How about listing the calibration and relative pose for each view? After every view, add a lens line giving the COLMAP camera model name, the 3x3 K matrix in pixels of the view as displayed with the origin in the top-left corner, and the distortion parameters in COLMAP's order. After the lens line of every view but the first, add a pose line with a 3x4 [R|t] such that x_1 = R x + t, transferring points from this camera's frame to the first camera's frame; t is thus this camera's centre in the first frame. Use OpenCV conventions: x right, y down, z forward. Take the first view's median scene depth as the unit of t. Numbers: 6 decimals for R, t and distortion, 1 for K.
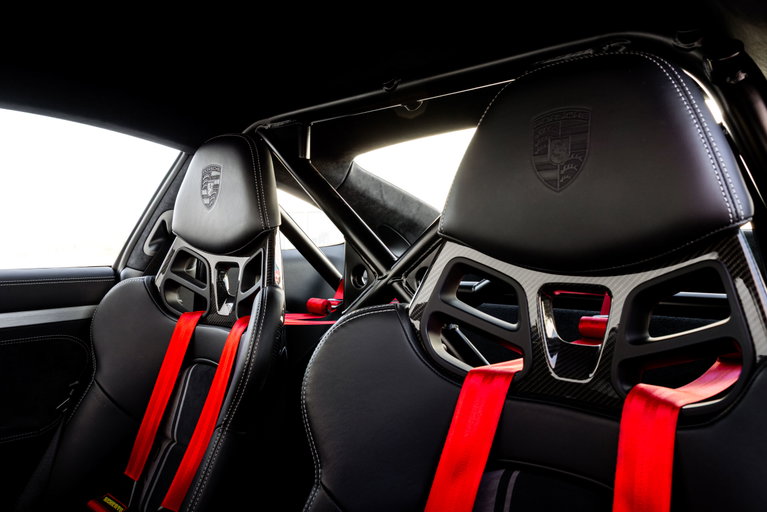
lens RADIAL K [[574.5, 0, 383.7], [0, 574.5, 250.1], [0, 0, 1]] dist [-0.013015, 0.010892]
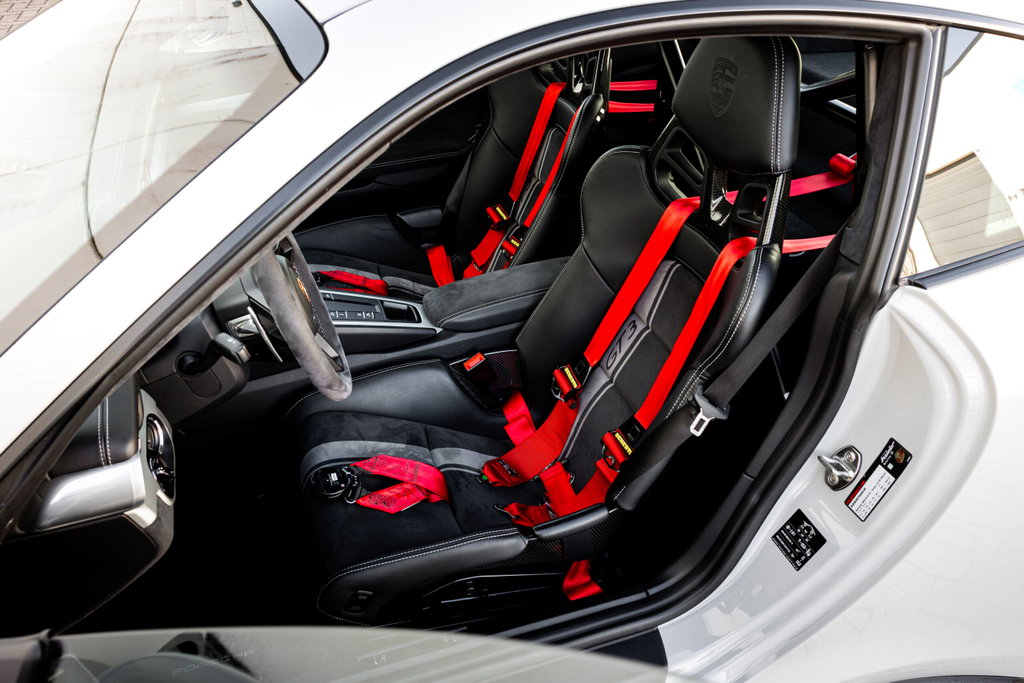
lens RADIAL K [[767.0, 0, 509.3], [0, 767.0, 336.3], [0, 0, 1]] dist [-0.013015, 0.010892]
pose [[0.874382, 0.269773, -0.403333, 0.711838], [0.012370, 0.818545, 0.574309, -0.714382], [0.485080, -0.507155, 0.712384, -0.945936]]
